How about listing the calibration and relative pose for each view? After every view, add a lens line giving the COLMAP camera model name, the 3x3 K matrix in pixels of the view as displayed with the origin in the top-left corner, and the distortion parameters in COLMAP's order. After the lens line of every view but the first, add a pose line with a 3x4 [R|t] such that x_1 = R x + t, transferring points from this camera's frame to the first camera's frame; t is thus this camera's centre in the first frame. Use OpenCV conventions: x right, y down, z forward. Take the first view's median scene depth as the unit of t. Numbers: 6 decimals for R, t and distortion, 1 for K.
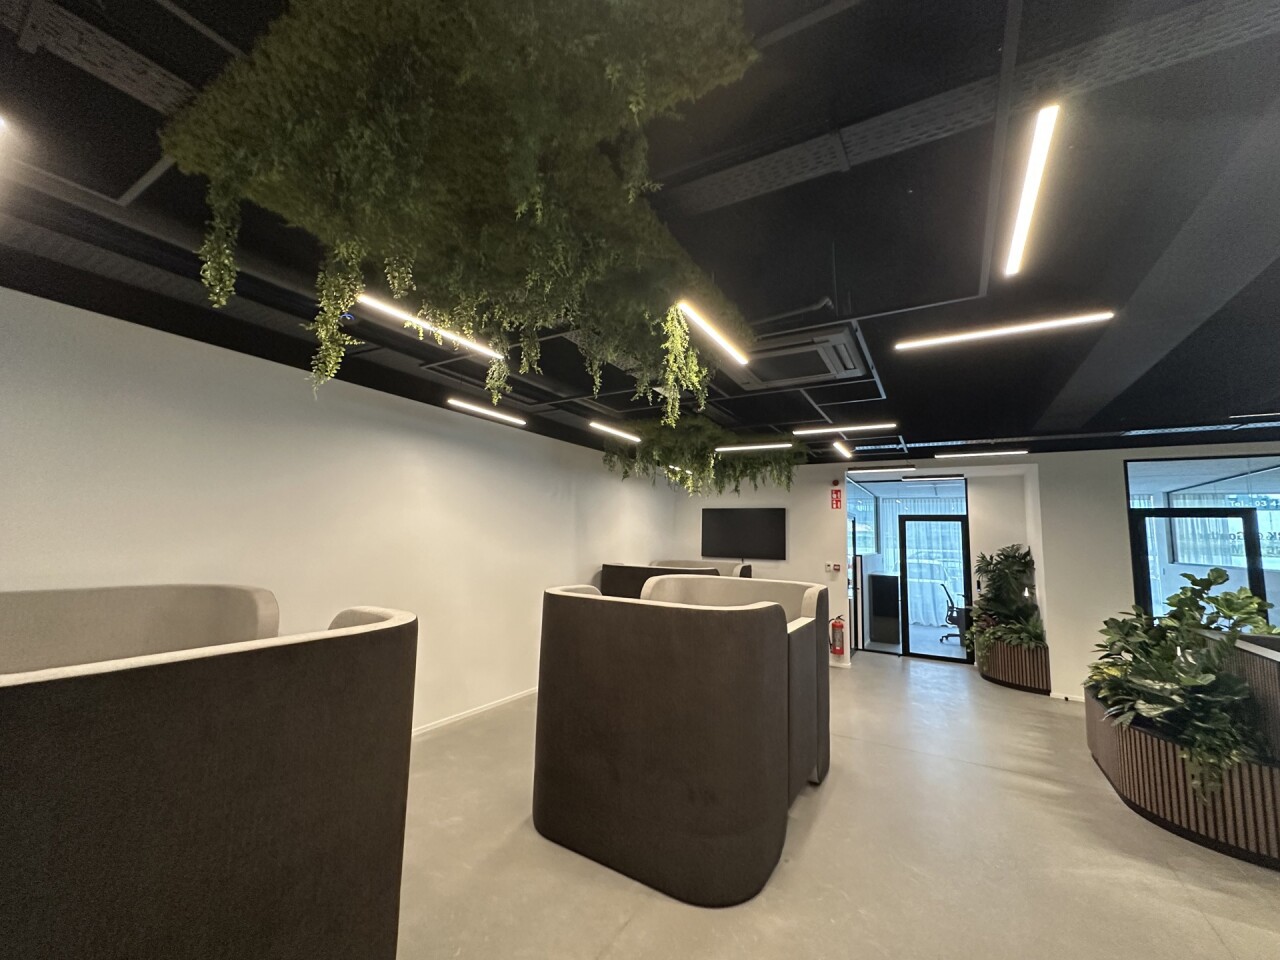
lens RADIAL K [[510.6, 0, 640.0], [0, 510.6, 480.0], [0, 0, 1]] dist [-0.003760, 0.000409]
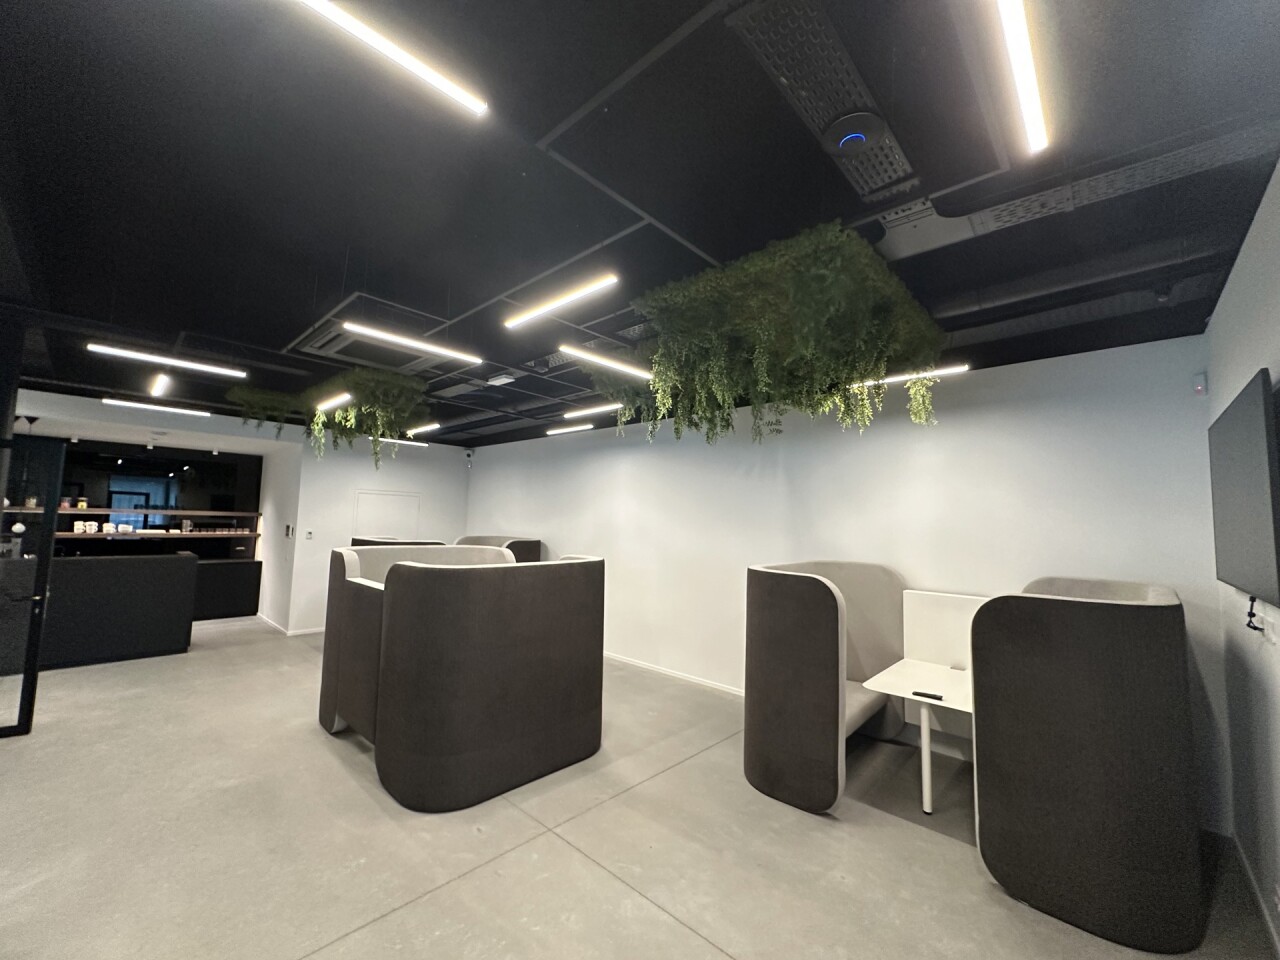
lens RADIAL K [[510.6, 0, 640.0], [0, 510.6, 480.0], [0, 0, 1]] dist [-0.003760, 0.000409]
pose [[-0.209051, -0.112902, -0.971365, 0.997124], [0.079848, 0.988025, -0.132023, 0.202704], [0.974639, -0.105162, -0.197533, 1.418363]]
